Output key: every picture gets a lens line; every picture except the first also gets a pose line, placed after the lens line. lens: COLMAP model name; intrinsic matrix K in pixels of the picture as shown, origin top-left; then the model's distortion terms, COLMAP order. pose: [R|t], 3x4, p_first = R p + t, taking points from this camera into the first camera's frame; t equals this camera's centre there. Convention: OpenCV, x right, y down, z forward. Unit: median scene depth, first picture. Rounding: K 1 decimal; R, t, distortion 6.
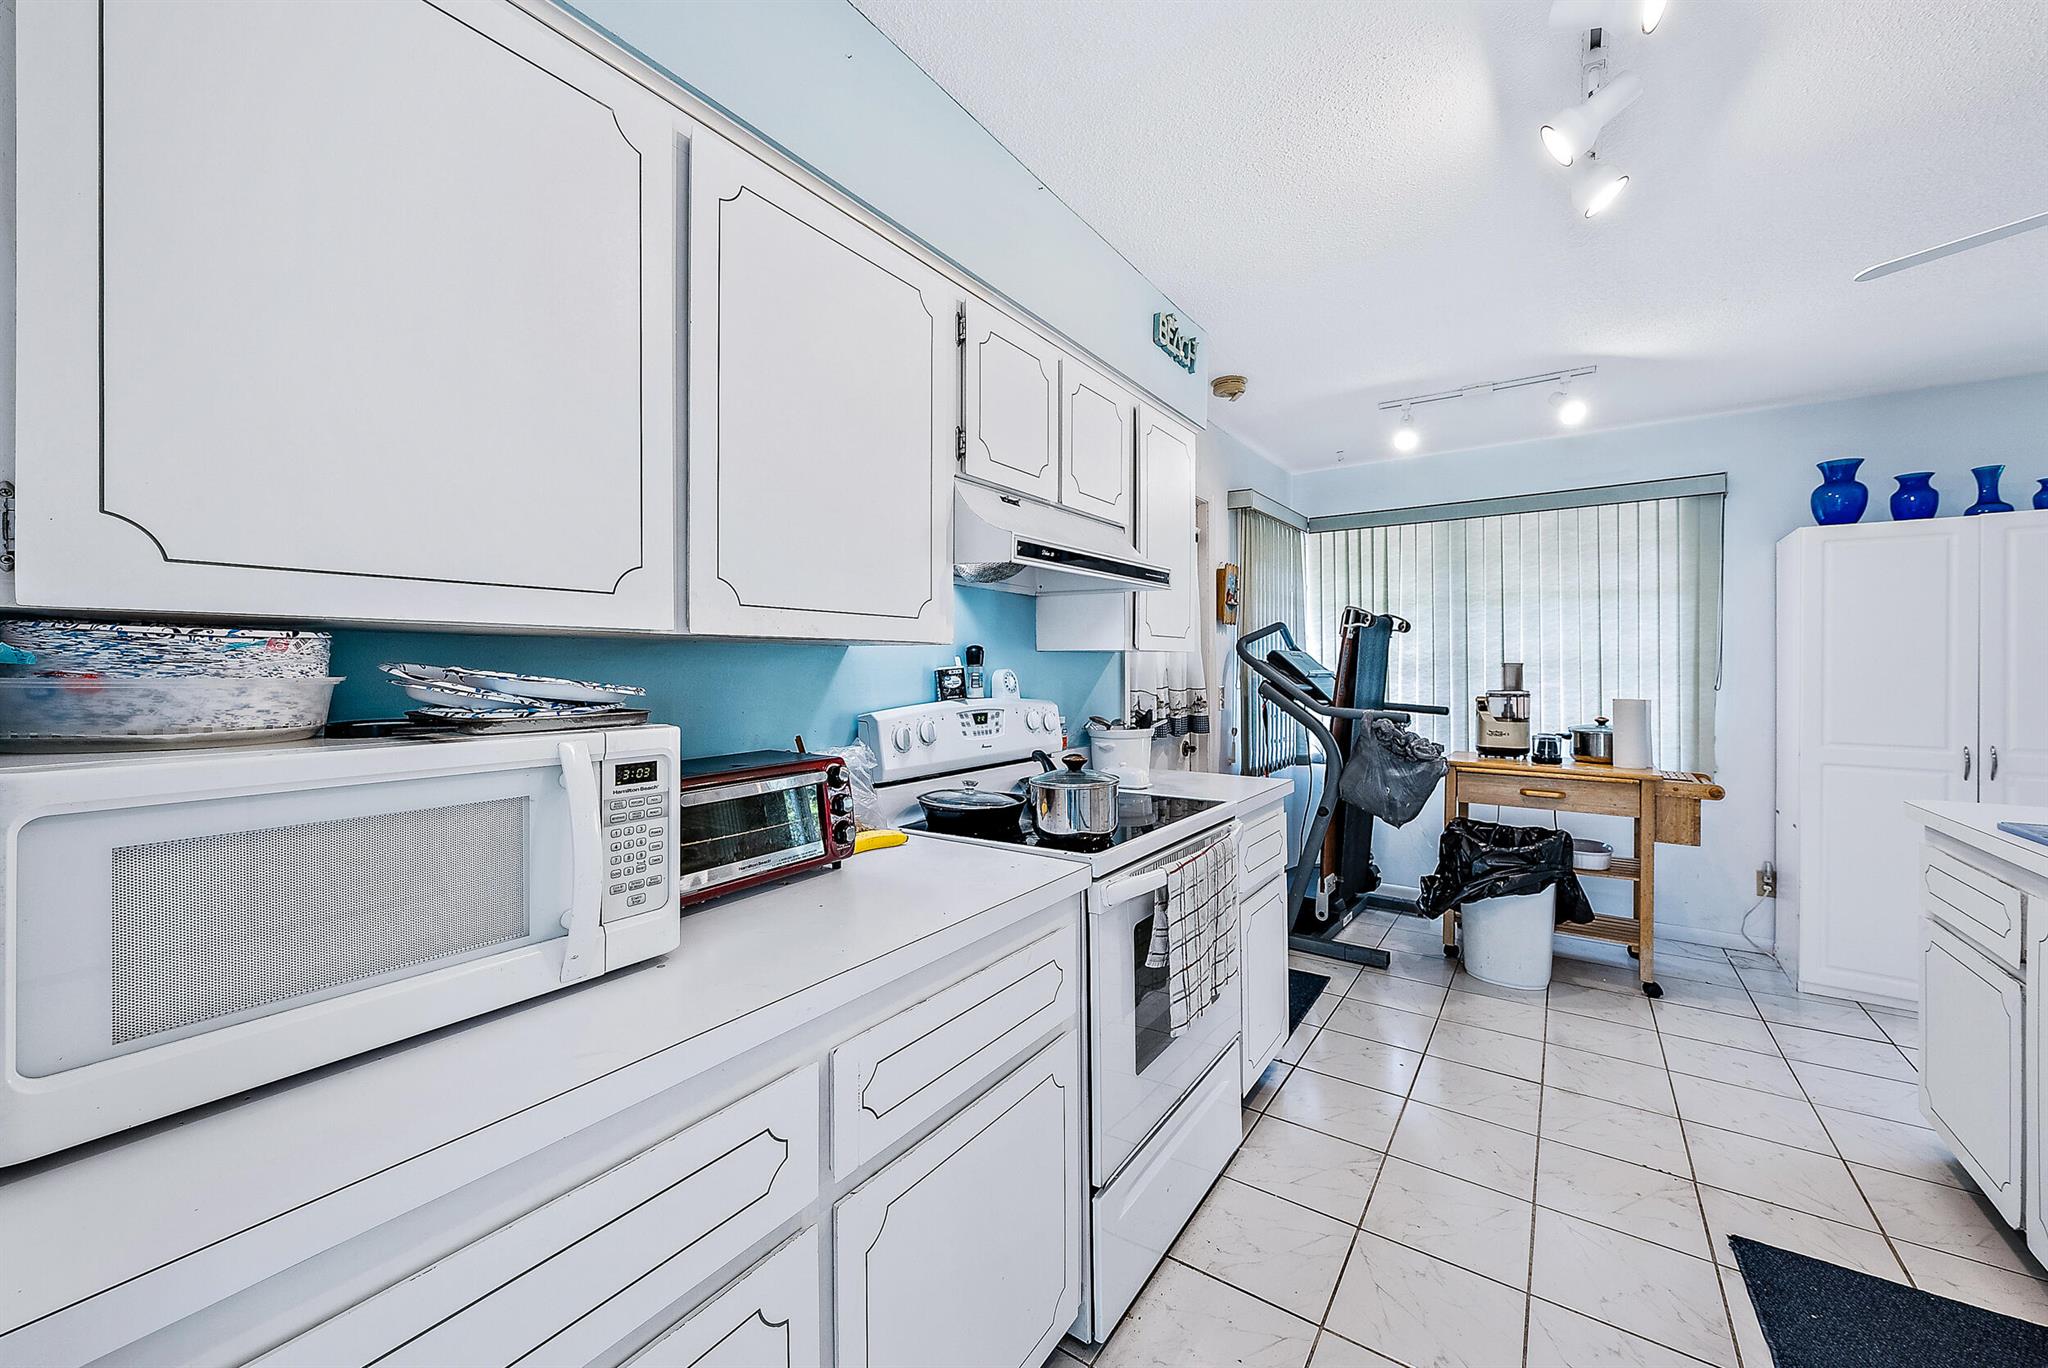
lens RADIAL K [[789.1, 0, 1017.4], [0, 789.1, 664.9], [0, 0, 1]] dist [-0.001483, 0.000383]
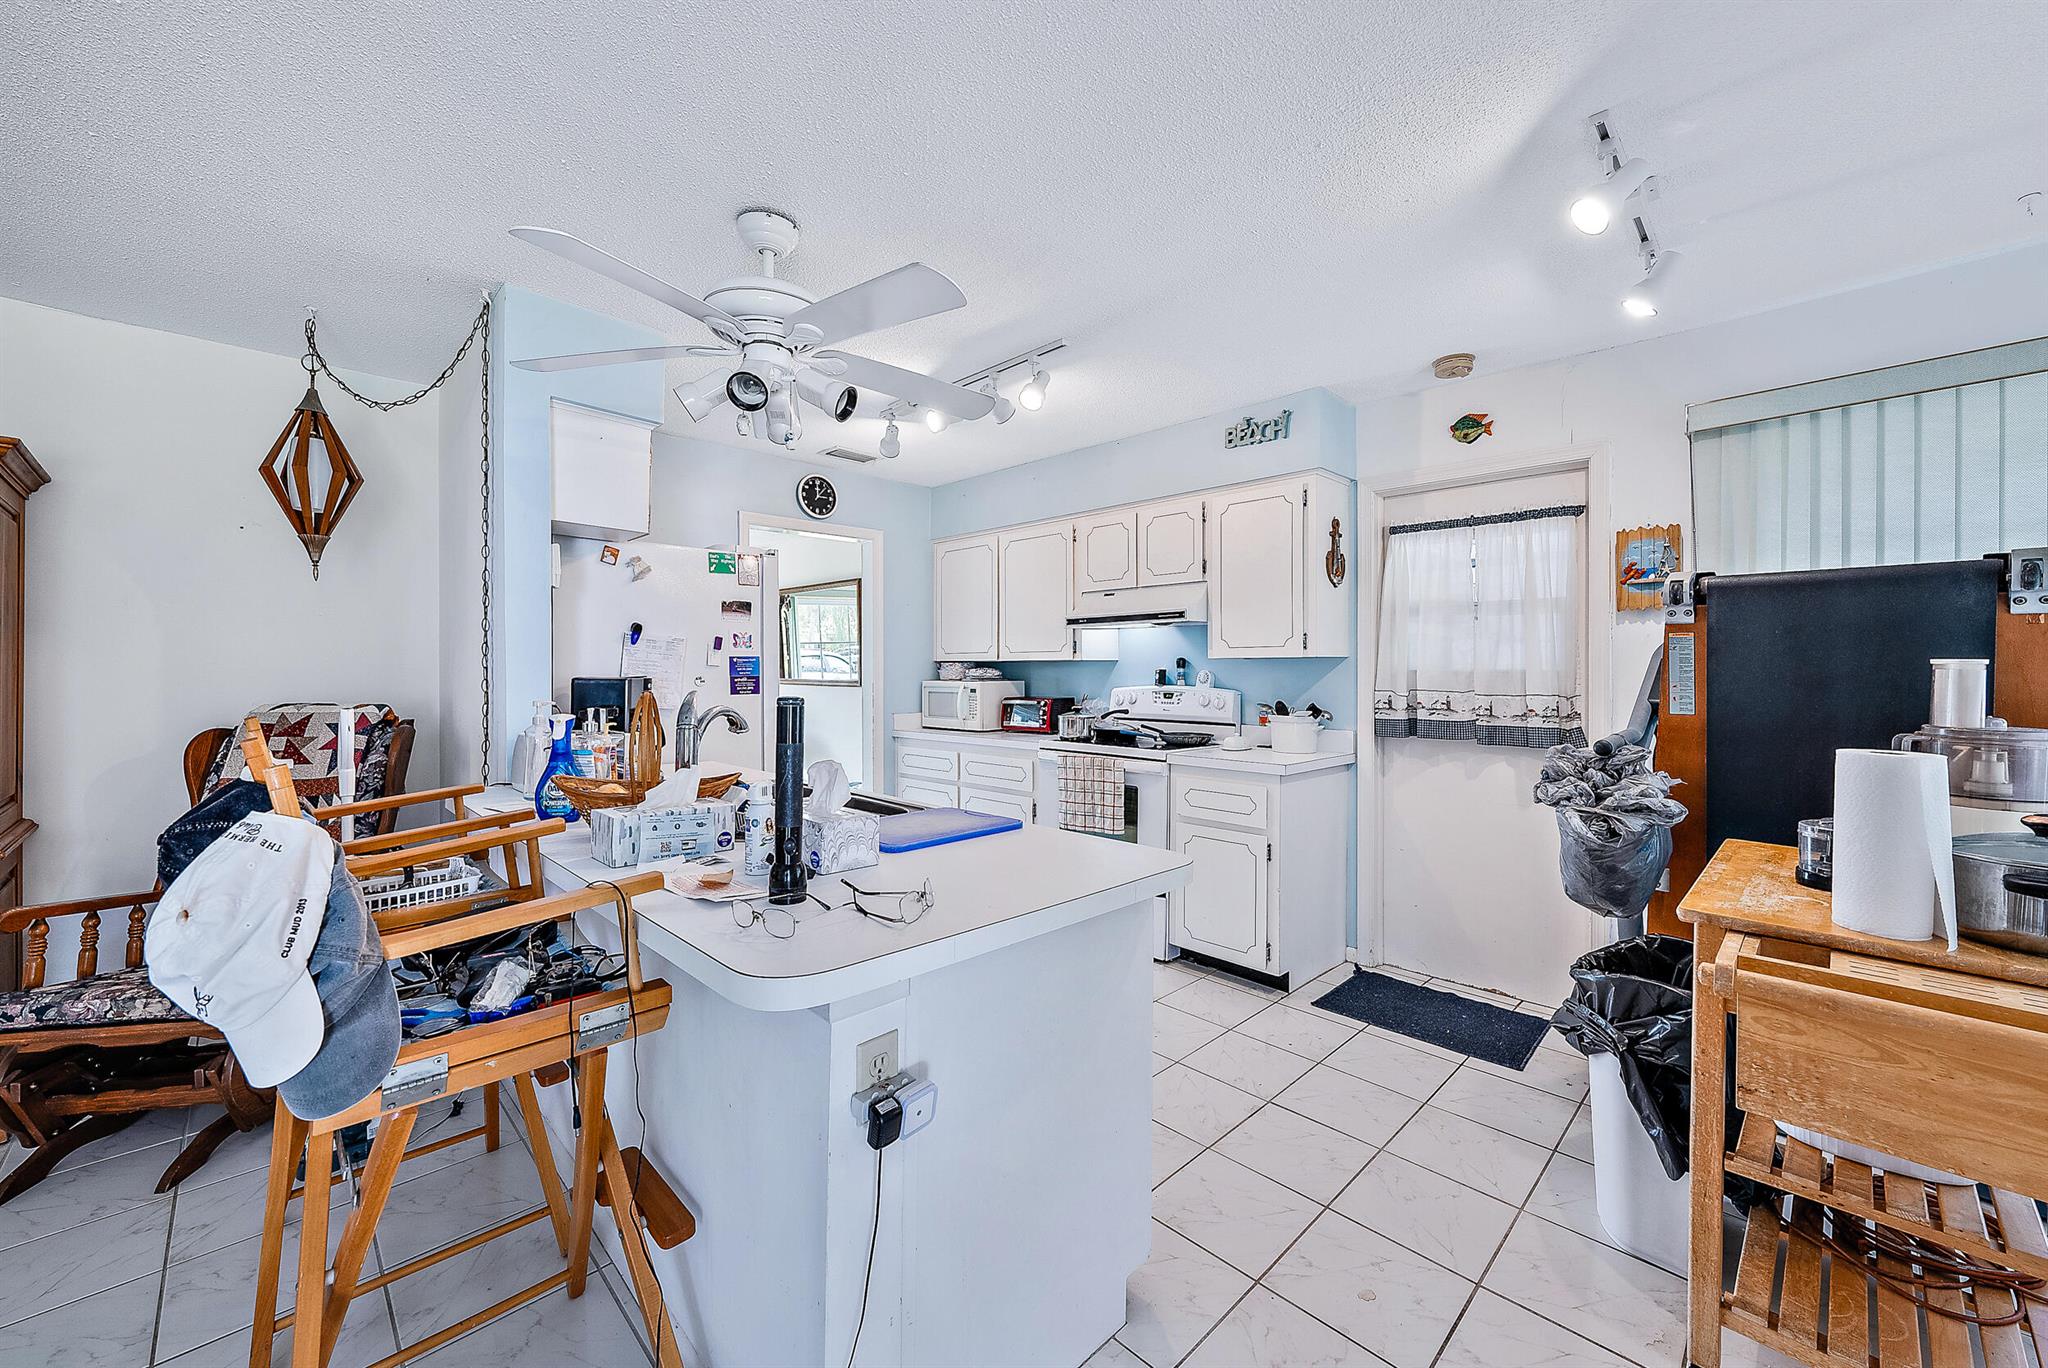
lens RADIAL K [[789.1, 0, 1029.0], [0, 789.1, 673.2], [0, 0, 1]] dist [-0.001483, 0.000383]
pose [[-0.176715, 0.003238, -0.984257, 1.870739], [0.000543, 0.999995, 0.003192, 0.006129], [0.984262, 0.000029, -0.176716, 0.984487]]
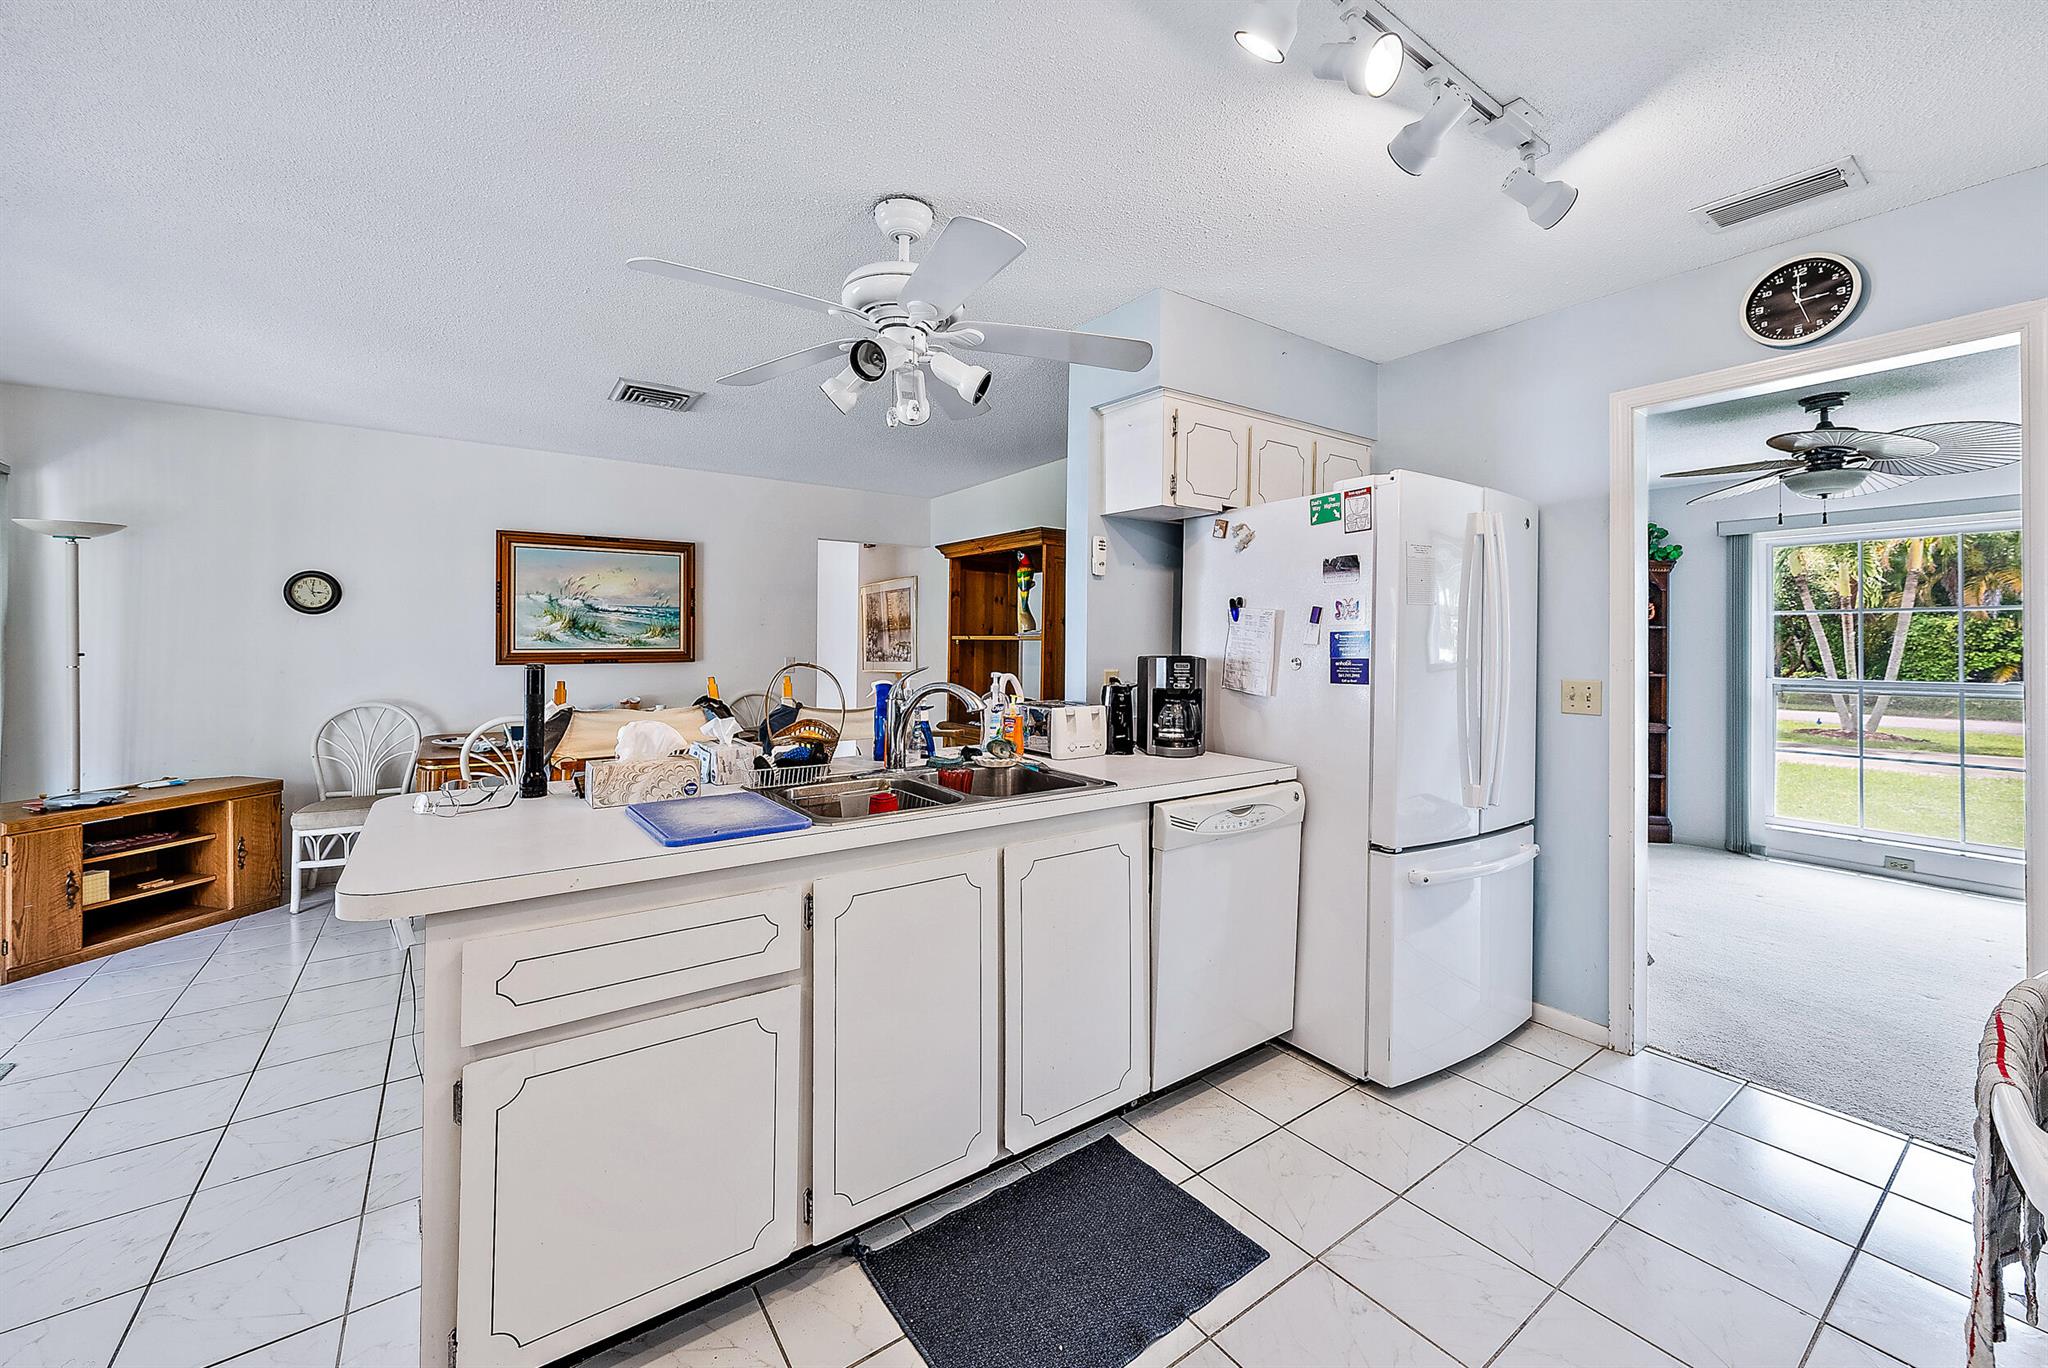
lens RADIAL K [[789.1, 0, 1023.2], [0, 789.1, 638.1], [0, 0, 1]] dist [-0.001483, 0.000383]
pose [[-0.943871, -0.003181, 0.330298, 0.542070], [-0.007178, 0.999915, -0.010885, 0.002749], [-0.330236, -0.012645, -0.943814, 1.357571]]
